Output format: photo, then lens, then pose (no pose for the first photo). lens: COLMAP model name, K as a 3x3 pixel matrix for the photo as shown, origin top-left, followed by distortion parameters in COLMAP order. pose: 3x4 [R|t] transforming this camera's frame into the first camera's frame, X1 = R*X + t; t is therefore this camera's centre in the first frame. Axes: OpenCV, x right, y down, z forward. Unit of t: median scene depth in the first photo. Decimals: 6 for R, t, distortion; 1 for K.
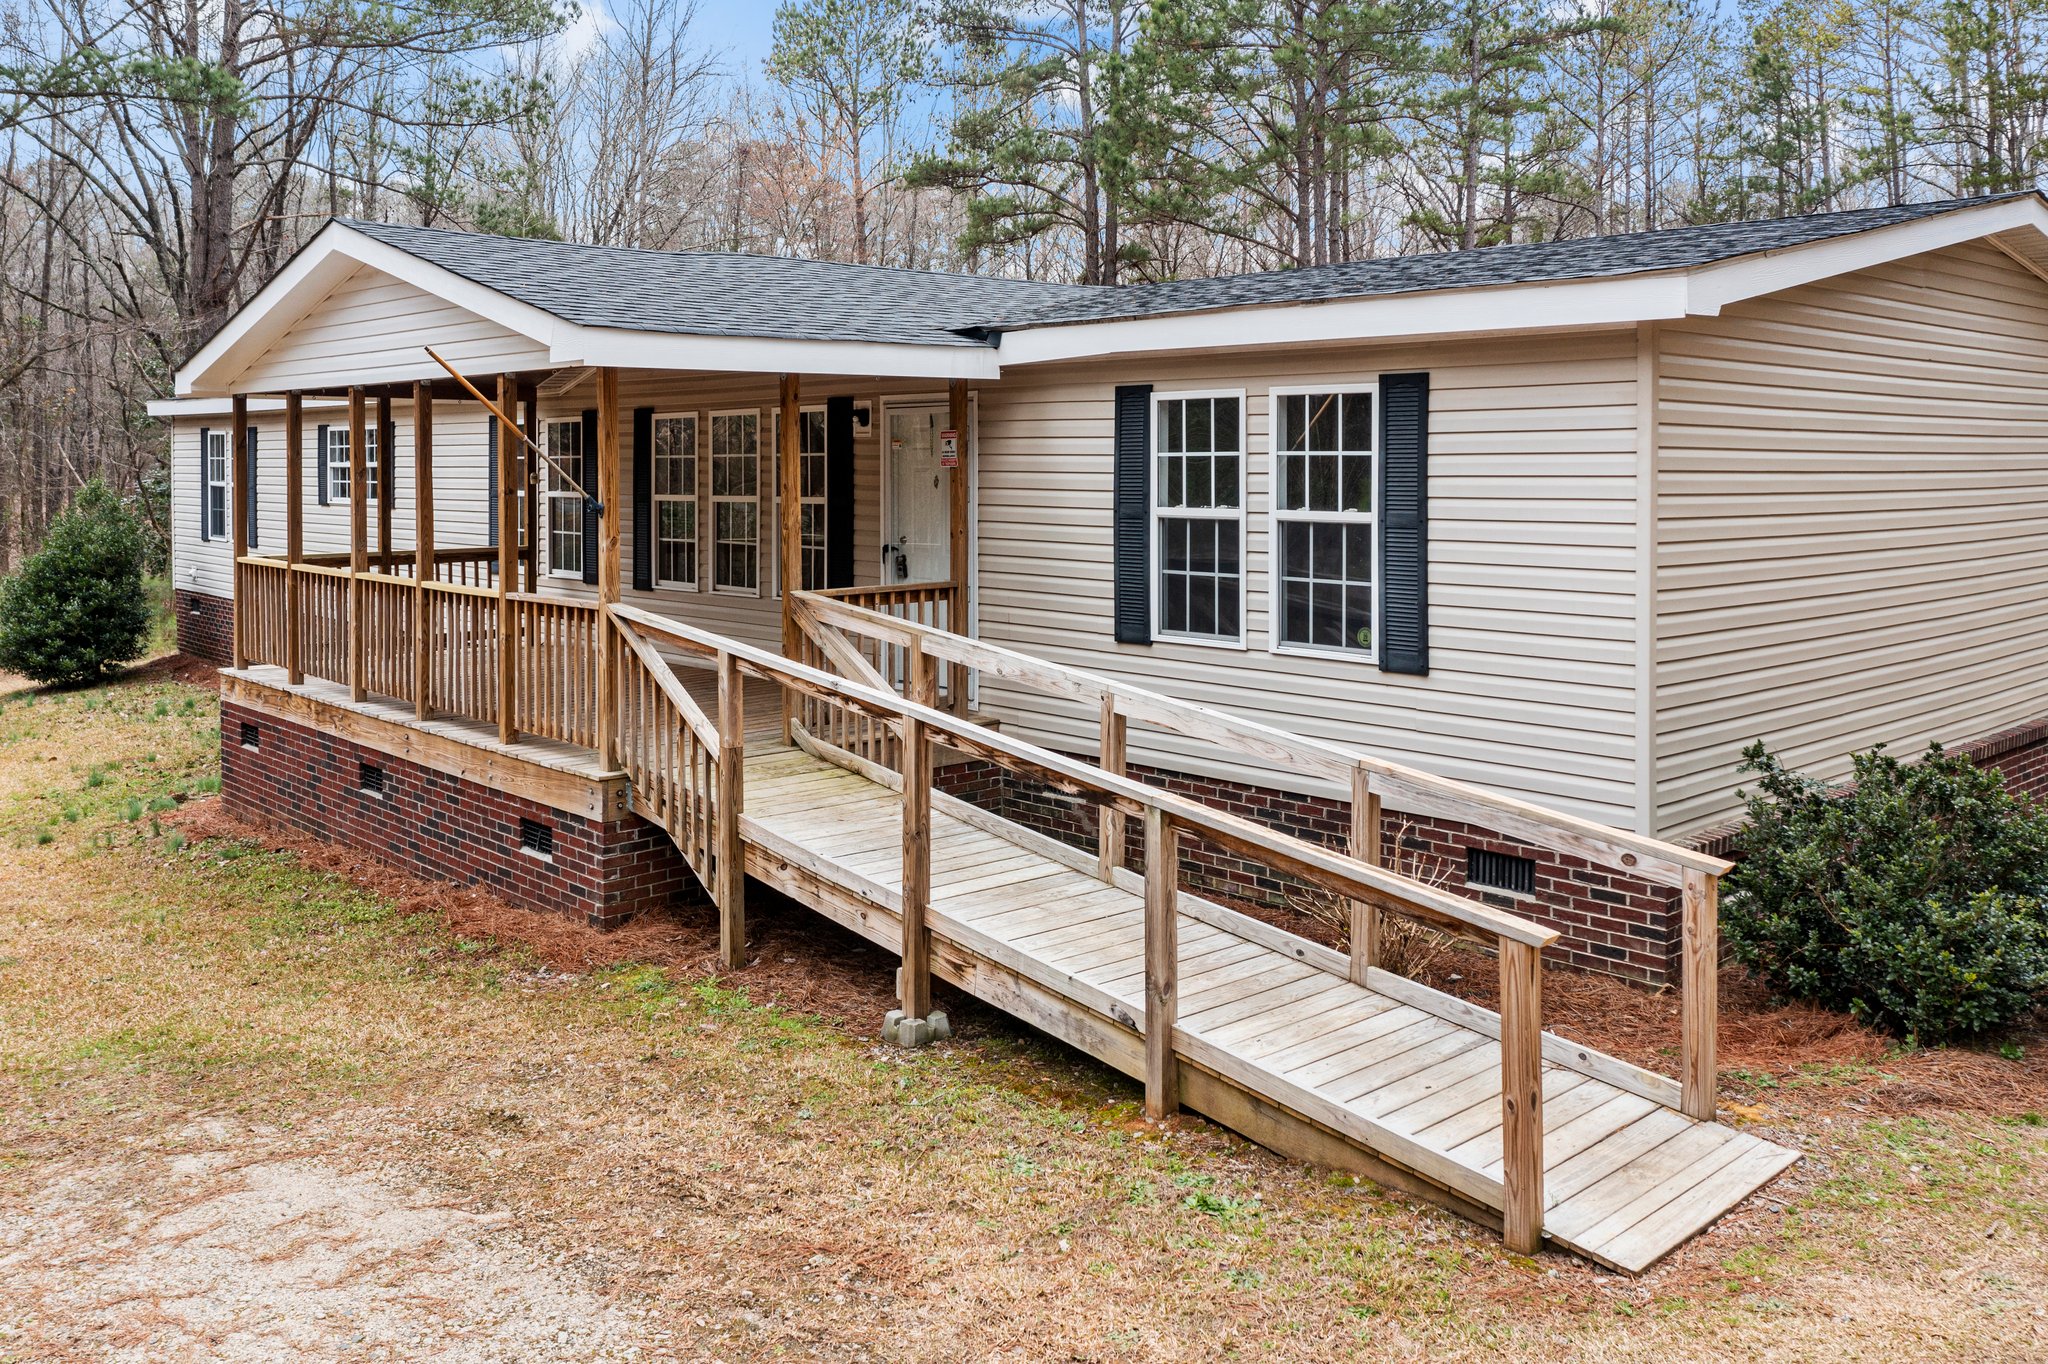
lens RADIAL K [[1730.6, 0, 1022.0], [0, 1730.6, 396.0], [0, 0, 1]] dist [0.007637, -0.013333]
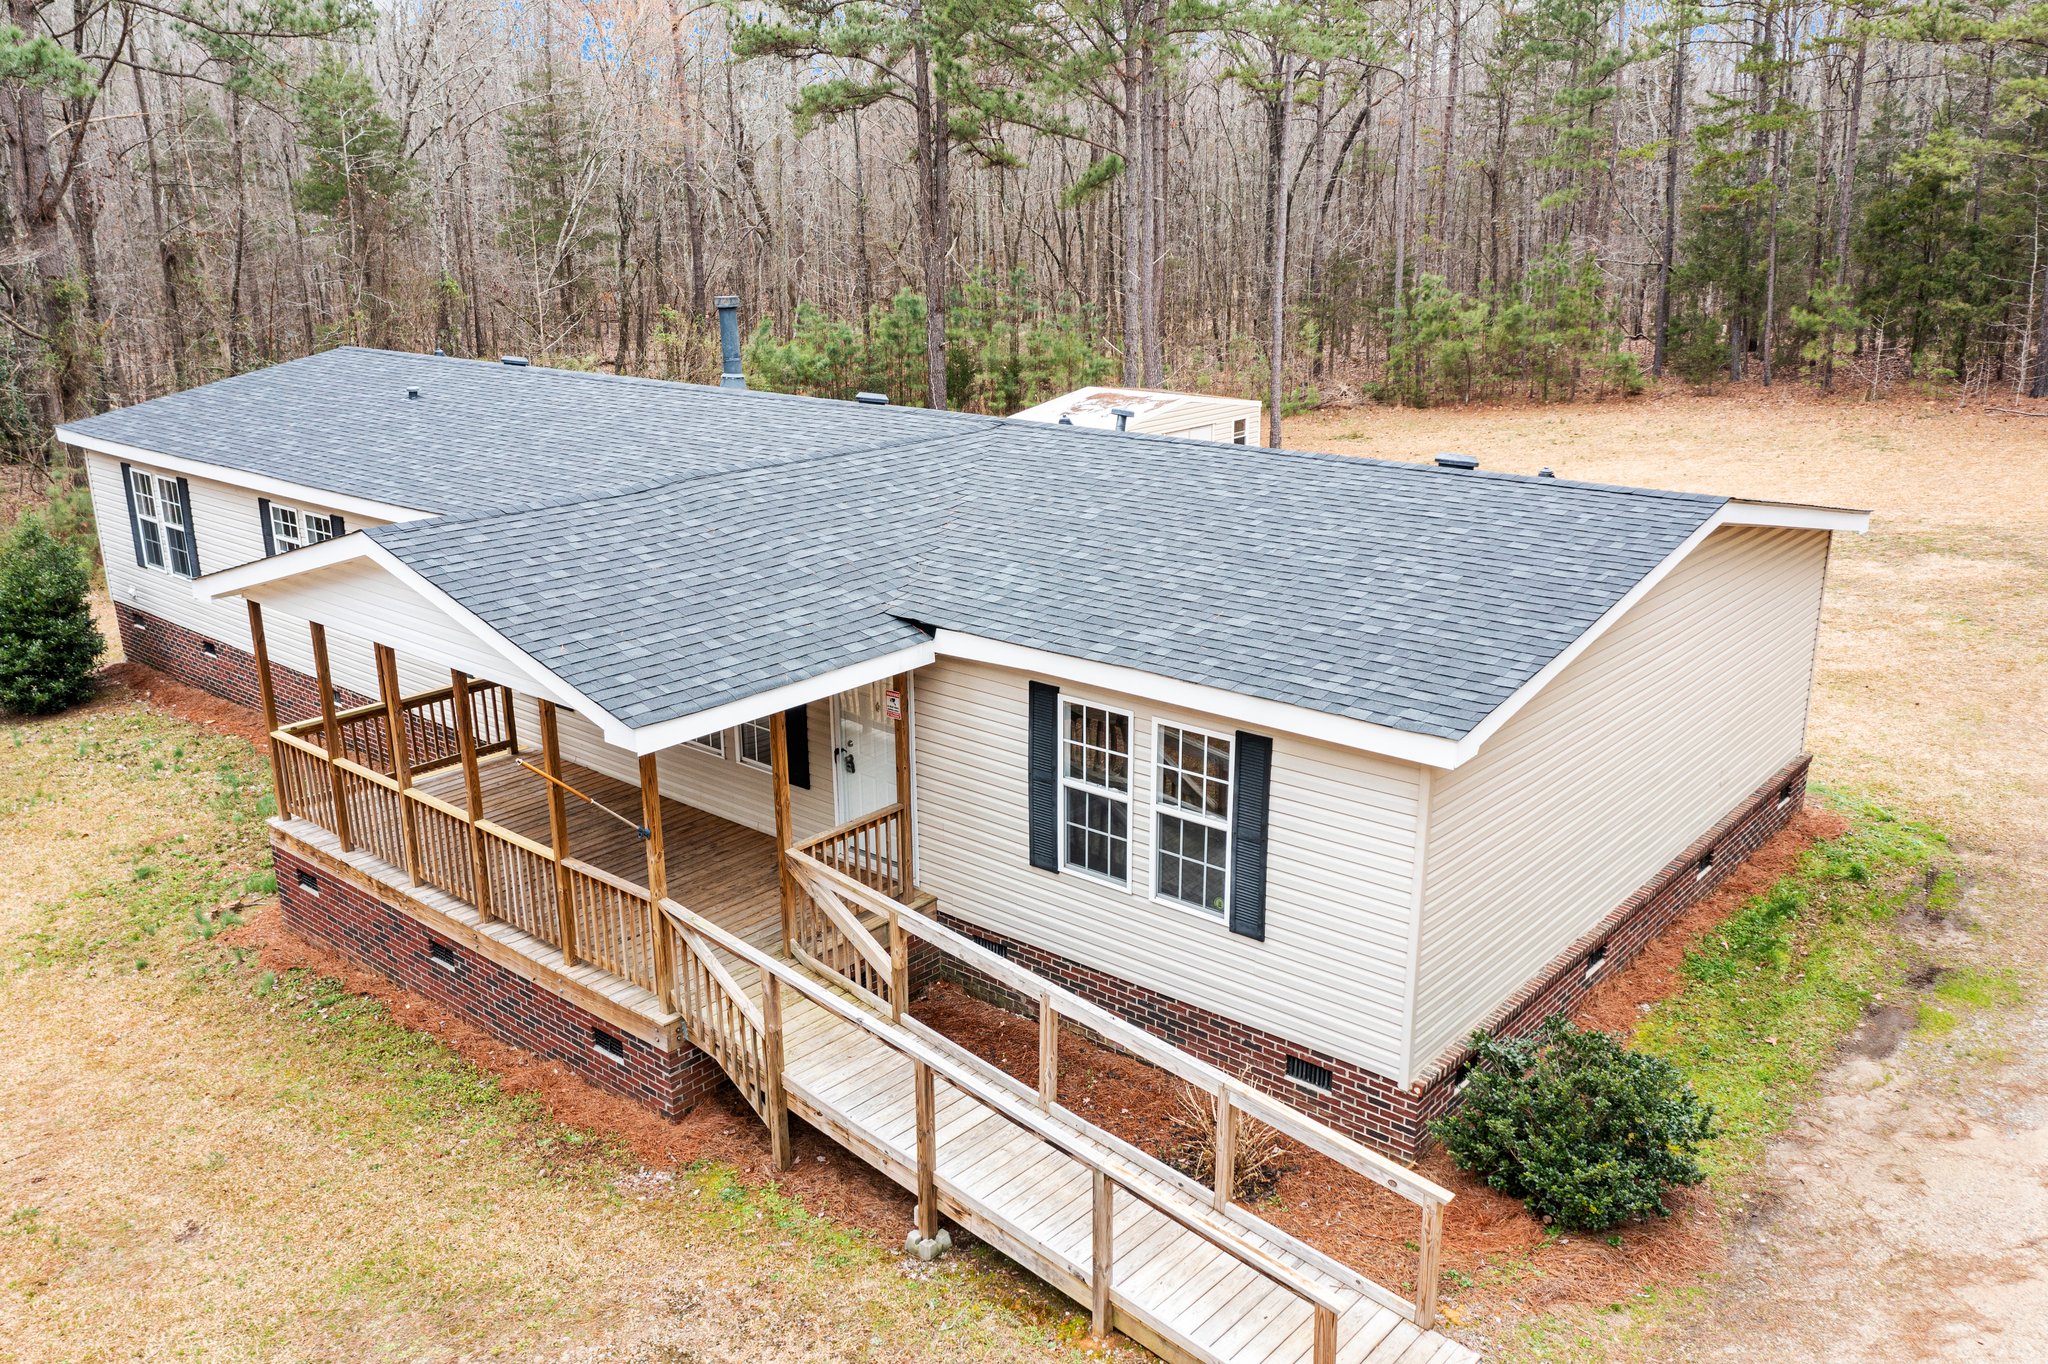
lens RADIAL K [[1730.6, 0, 1017.4], [0, 1730.6, 576.2], [0, 0, 1]] dist [0.007637, -0.013333]
pose [[0.993579, -0.036969, 0.106931, -0.100280], [0.005517, 0.959816, 0.280574, -0.495853], [-0.113007, -0.278183, 0.953857, -0.230214]]
